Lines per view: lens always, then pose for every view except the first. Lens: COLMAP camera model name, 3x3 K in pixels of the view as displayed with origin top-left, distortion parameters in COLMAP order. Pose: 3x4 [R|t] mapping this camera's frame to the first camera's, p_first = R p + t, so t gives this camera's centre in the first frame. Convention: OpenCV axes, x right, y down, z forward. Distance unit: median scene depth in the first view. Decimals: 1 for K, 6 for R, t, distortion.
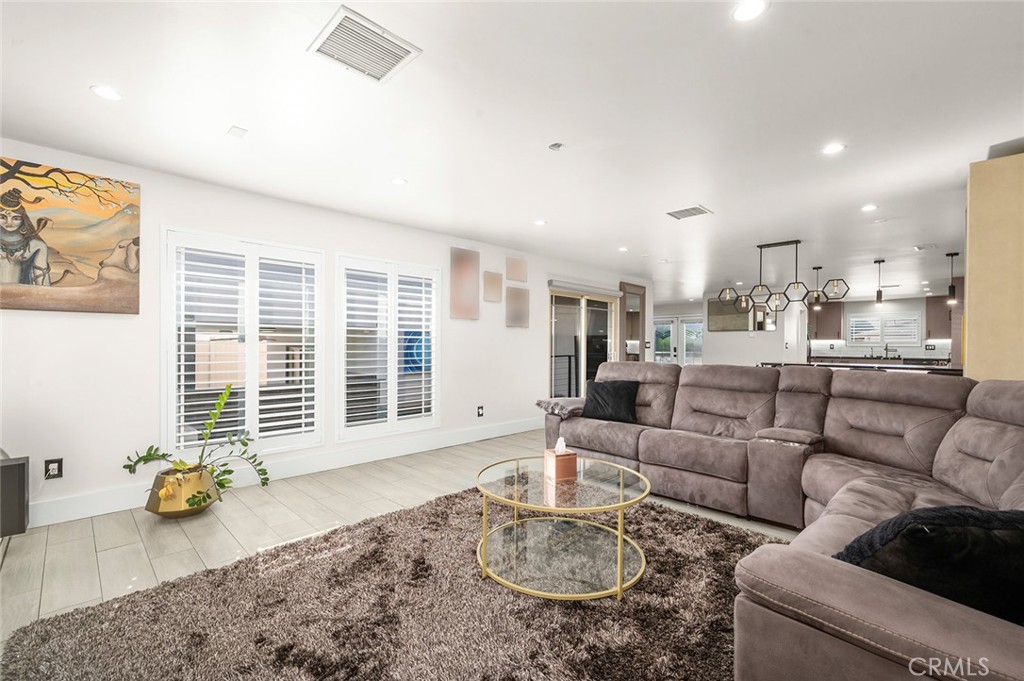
lens RADIAL K [[445.8, 0, 511.7], [0, 445.8, 343.2], [0, 0, 1]] dist [0.003236, 0.000208]
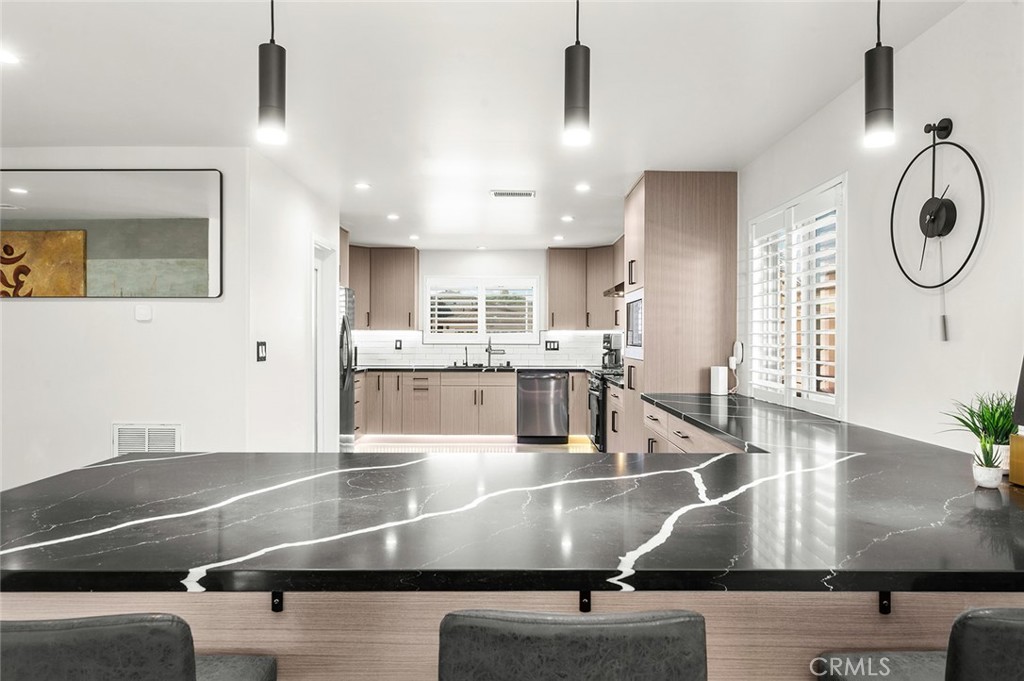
lens RADIAL K [[648.6, 0, 516.0], [0, 648.6, 339.9], [0, 0, 1]] dist [-0.004111, -0.000014]
pose [[0.707284, -0.004723, 0.706914, 0.352417], [-0.001058, 0.999969, 0.007739, -0.003033], [-0.706929, -0.006221, 0.707258, 0.470929]]
